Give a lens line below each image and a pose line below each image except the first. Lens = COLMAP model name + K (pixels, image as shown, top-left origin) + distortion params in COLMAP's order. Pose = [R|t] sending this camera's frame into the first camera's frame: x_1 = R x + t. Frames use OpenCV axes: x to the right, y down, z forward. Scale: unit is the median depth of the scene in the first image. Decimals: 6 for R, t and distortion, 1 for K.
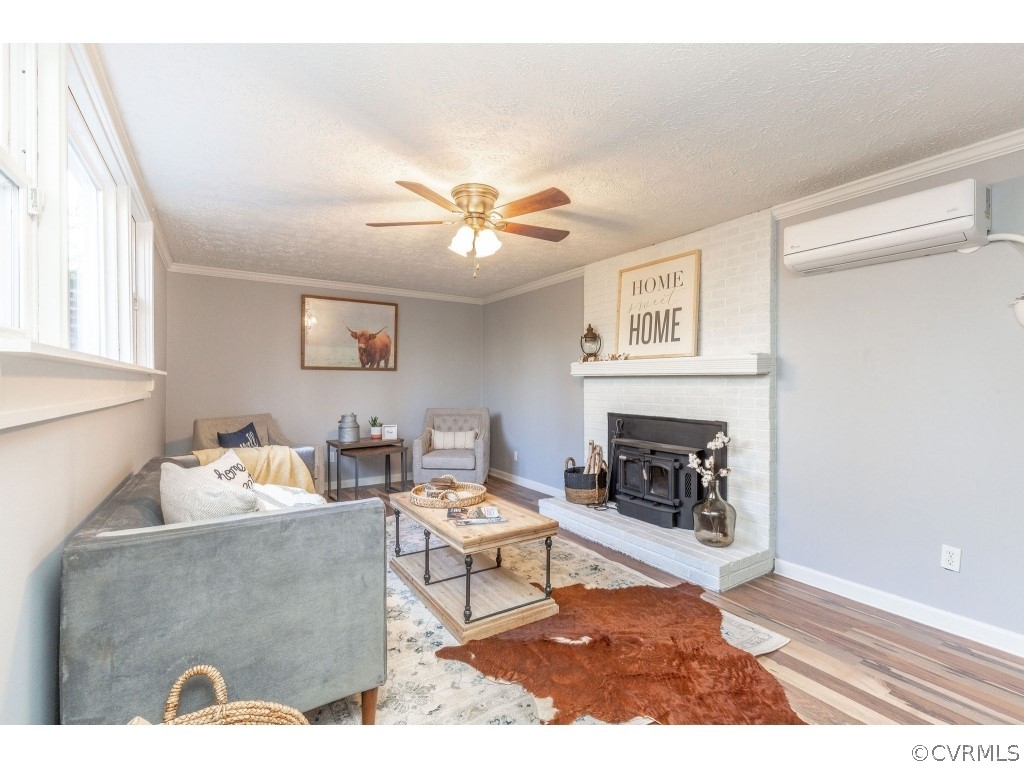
lens RADIAL K [[470.8, 0, 516.0], [0, 470.8, 387.6], [0, 0, 1]] dist [0.011199, -0.000191]
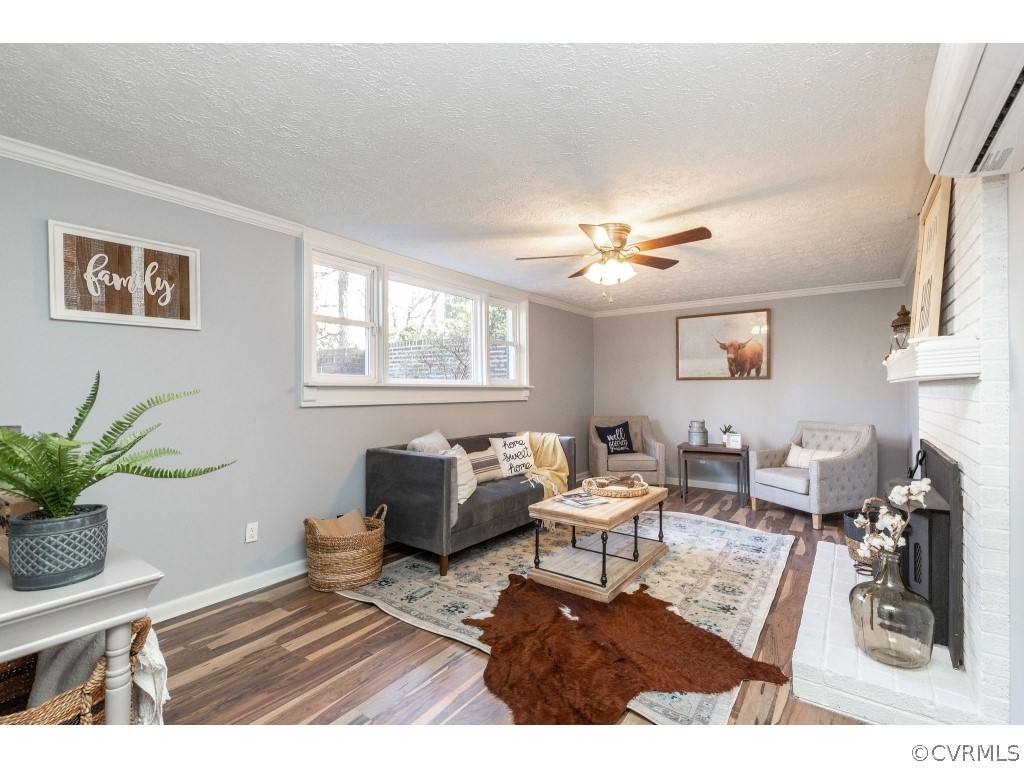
lens RADIAL K [[472.7, 0, 512.9], [0, 472.7, 399.2], [0, 0, 1]] dist [0.011850, -0.000100]
pose [[0.342747, 0.016097, -0.939290, 0.713429], [-0.008524, 0.999865, 0.014025, -0.006425], [0.939389, 0.003199, 0.342838, 0.285319]]
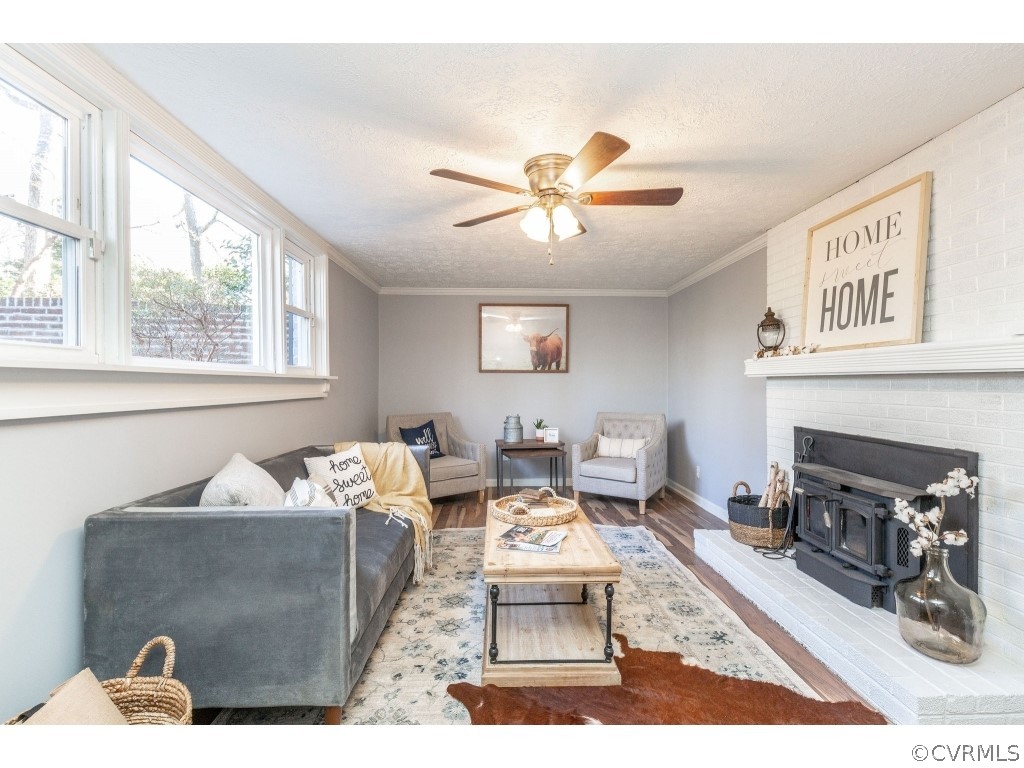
lens RADIAL K [[463.9, 0, 512.2], [0, 463.9, 389.3], [0, 0, 1]] dist [0.010079, -0.000361]
pose [[0.853657, 0.005403, -0.520808, 0.228322], [-0.005267, 0.999985, 0.001741, -0.003742], [0.520809, 0.001257, 0.853672, 0.176880]]
